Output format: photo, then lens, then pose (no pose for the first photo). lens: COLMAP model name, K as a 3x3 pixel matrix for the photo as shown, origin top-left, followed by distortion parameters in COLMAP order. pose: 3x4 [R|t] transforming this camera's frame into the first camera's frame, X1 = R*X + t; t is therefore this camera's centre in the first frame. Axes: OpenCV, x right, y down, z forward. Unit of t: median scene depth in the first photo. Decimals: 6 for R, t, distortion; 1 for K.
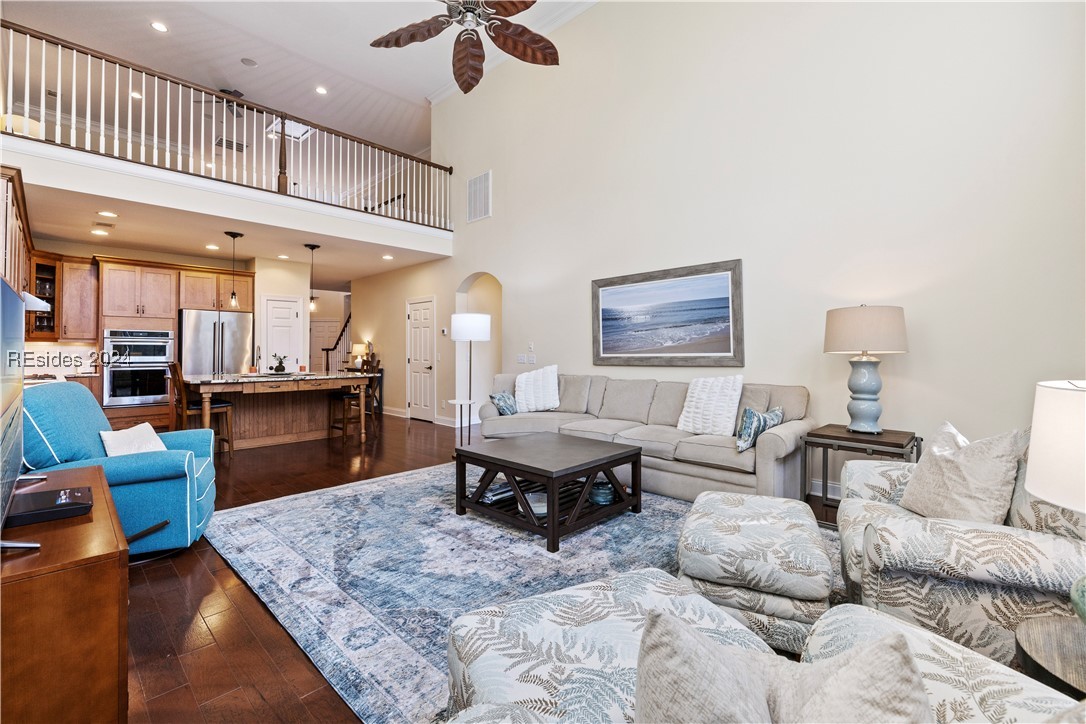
lens RADIAL K [[473.0, 0, 551.3], [0, 473.0, 347.6], [0, 0, 1]] dist [-0.000001, -0.000350]
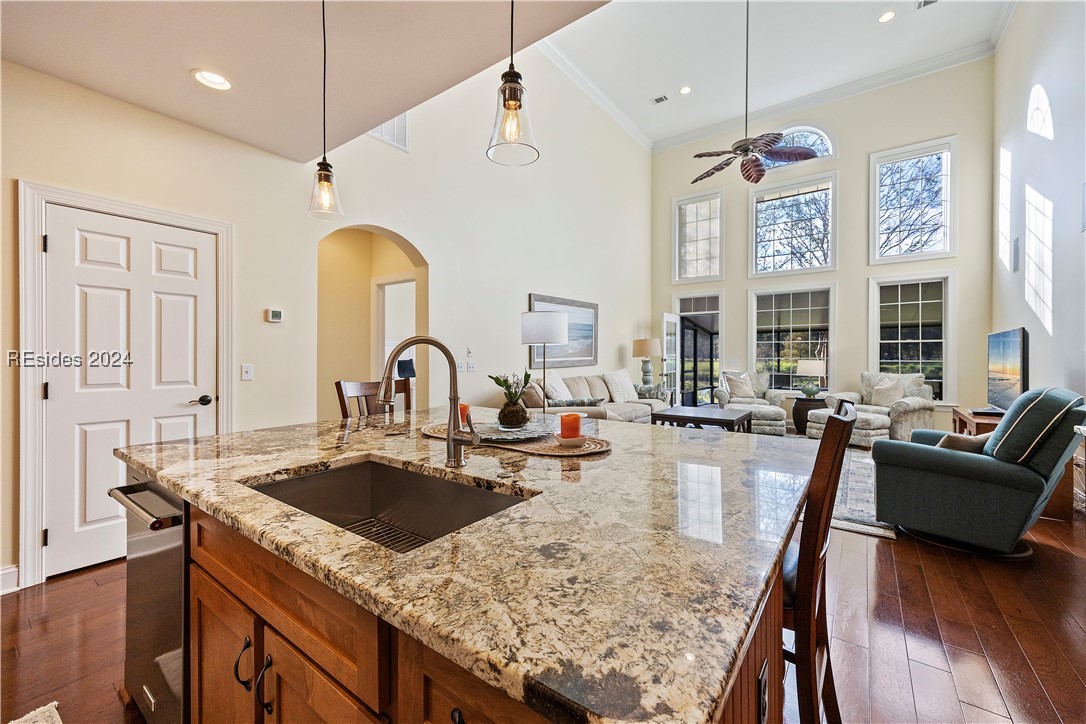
lens RADIAL K [[437.6, 0, 541.0], [0, 437.6, 361.9], [0, 0, 1]] dist [0.013118, -0.000821]
pose [[-0.124053, -0.016721, 0.992135, -0.811131], [-0.007578, 0.999845, 0.015904, 0.003282], [-0.992247, -0.005546, -0.124160, 0.952515]]
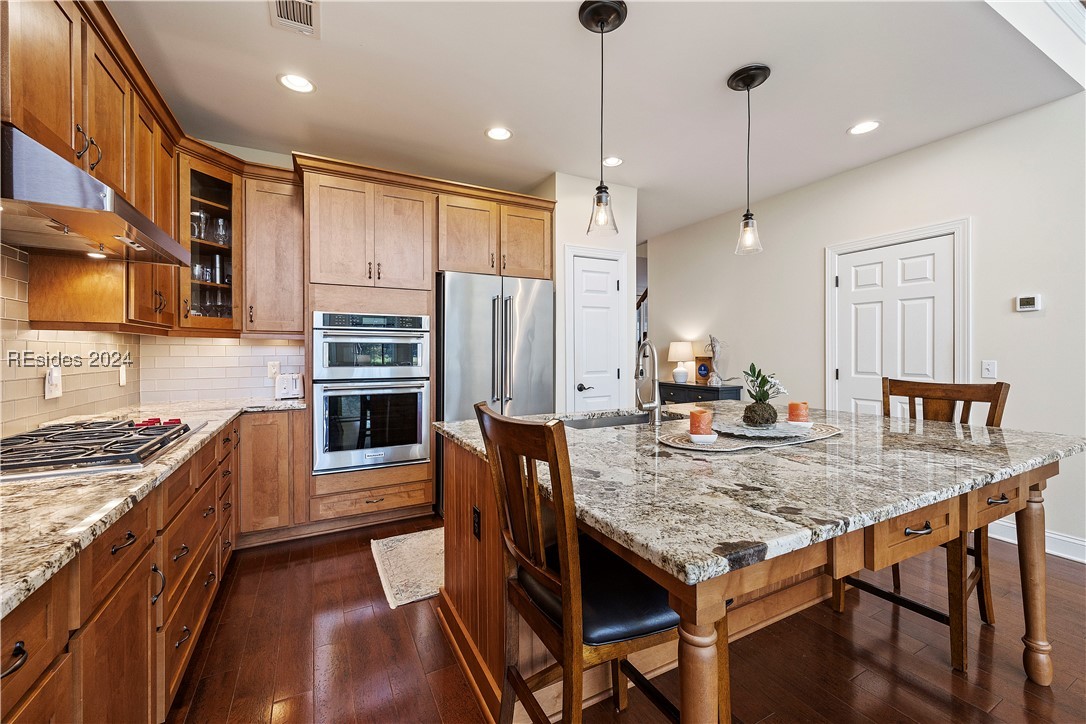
lens RADIAL K [[437.6, 0, 550.7], [0, 437.6, 352.1], [0, 0, 1]] dist [0.013118, -0.000821]
pose [[0.947895, -0.003954, -0.318559, -0.568045], [0.005877, 0.999970, 0.005076, 0.002252], [0.318529, -0.006684, 0.947890, 0.646218]]
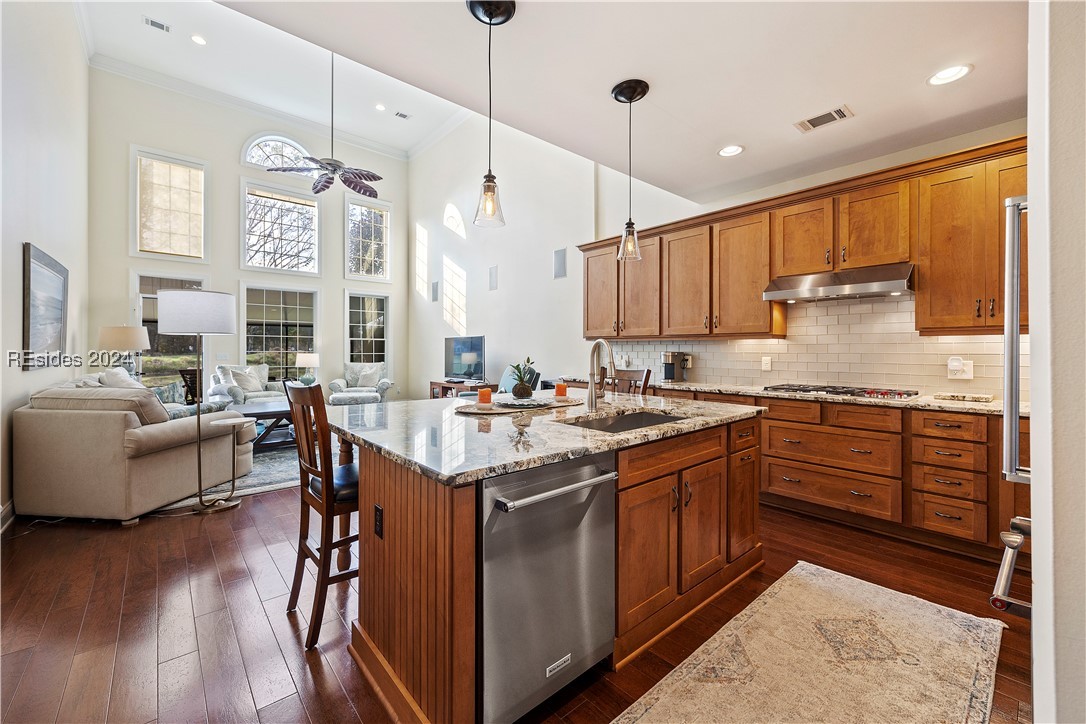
lens RADIAL K [[437.6, 0, 544.0], [0, 437.6, 347.5], [0, 0, 1]] dist [0.013118, -0.000821]
pose [[-0.996640, -0.005696, 0.081709, -0.583113], [-0.006985, 0.999855, -0.015504, 0.009657], [-0.081609, -0.016023, -0.996536, 1.327667]]
